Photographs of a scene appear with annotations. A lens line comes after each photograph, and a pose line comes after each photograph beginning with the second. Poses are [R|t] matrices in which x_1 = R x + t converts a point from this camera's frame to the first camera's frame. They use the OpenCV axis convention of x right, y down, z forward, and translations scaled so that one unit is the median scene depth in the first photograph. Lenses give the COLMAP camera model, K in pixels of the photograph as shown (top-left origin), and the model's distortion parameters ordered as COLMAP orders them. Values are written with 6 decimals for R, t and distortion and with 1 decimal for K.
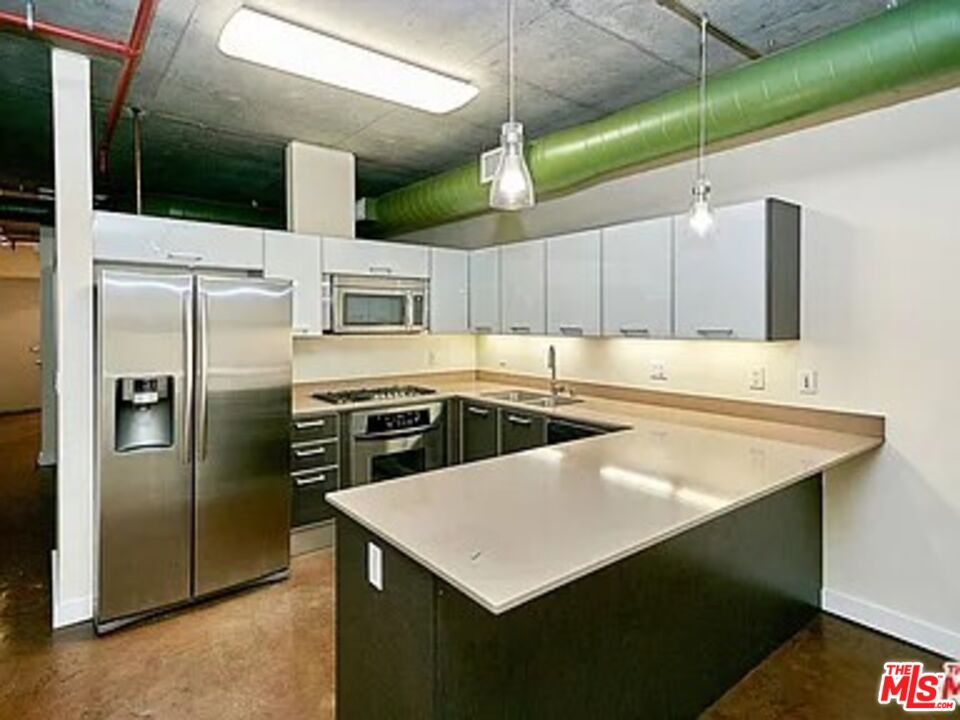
lens RADIAL K [[530.4, 0, 456.9], [0, 530.4, 326.1], [0, 0, 1]] dist [0.040674, 0.002581]
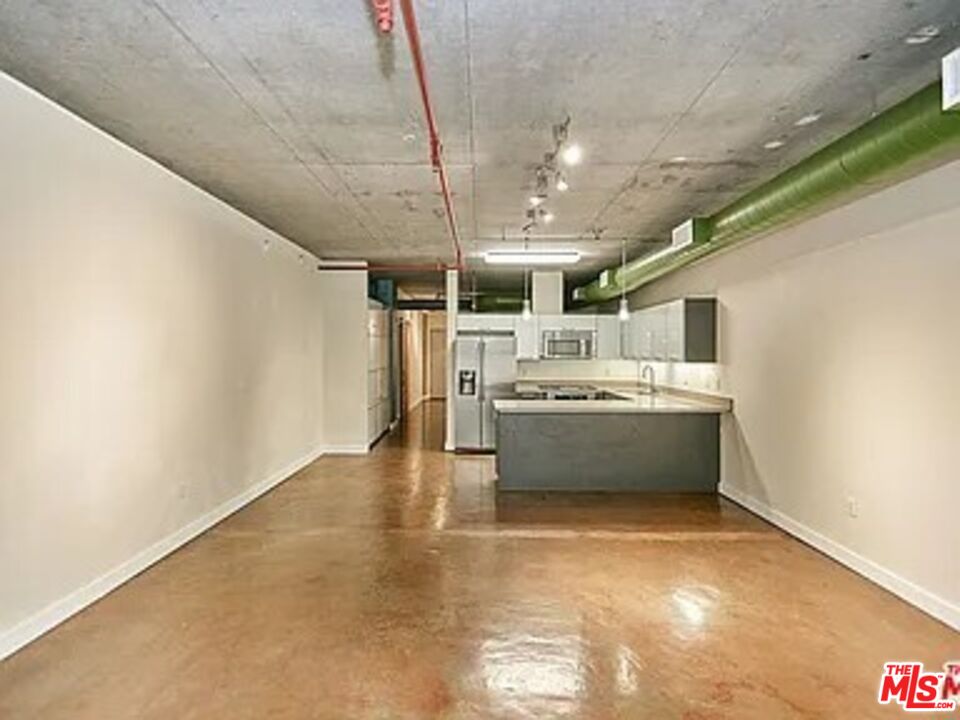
lens RADIAL K [[530.4, 0, 465.3], [0, 530.4, 354.5], [0, 0, 1]] dist [0.040674, 0.002581]
pose [[0.771950, 0.007915, -0.635634, 0.937914], [-0.009728, 0.999952, 0.000638, 0.000233], [0.635609, 0.005691, 0.771990, -0.941617]]
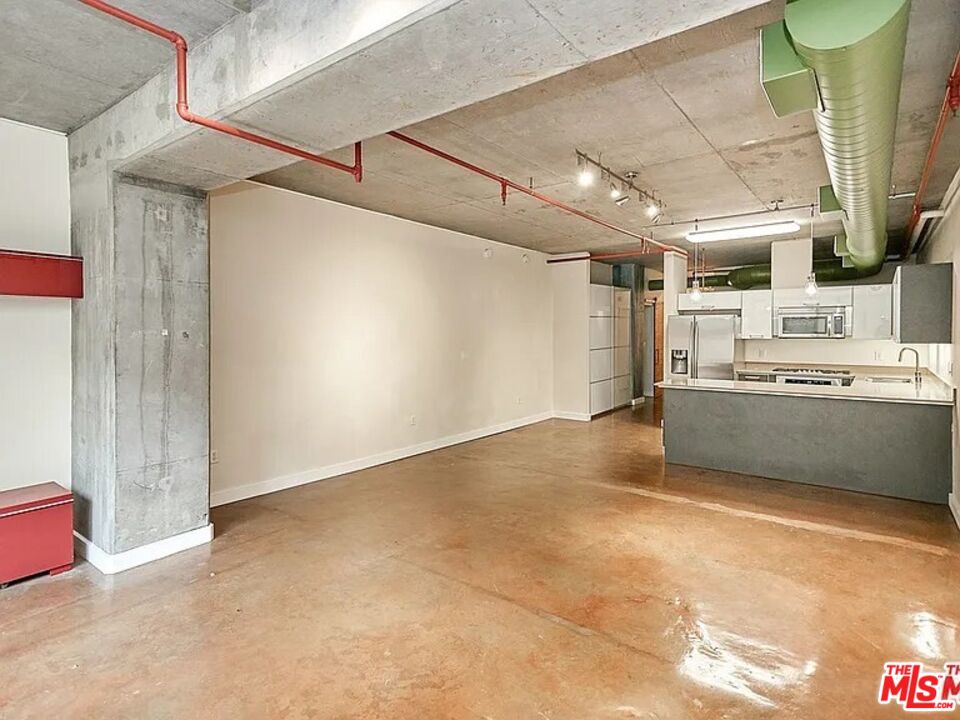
lens RADIAL K [[530.4, 0, 447.9], [0, 530.4, 339.8], [0, 0, 1]] dist [0.040674, 0.002581]
pose [[0.217572, 0.017723, -0.975883, 1.517330], [-0.006132, 0.999840, 0.016791, -0.004981], [0.976025, 0.002331, 0.217646, -0.691708]]
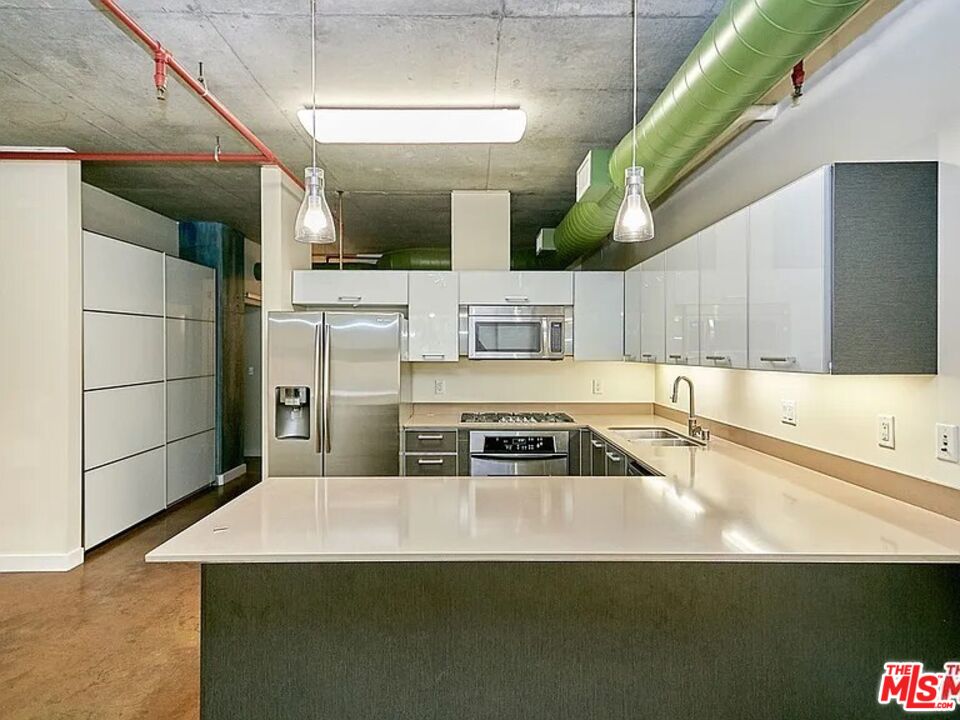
lens RADIAL K [[530.4, 0, 479.7], [0, 530.4, 354.7], [0, 0, 1]] dist [0.040674, 0.002581]
pose [[0.795342, 0.007105, -0.606119, 0.456474], [-0.009828, 0.999951, -0.001175, 0.005949], [0.606081, 0.006891, 0.795373, 0.137111]]
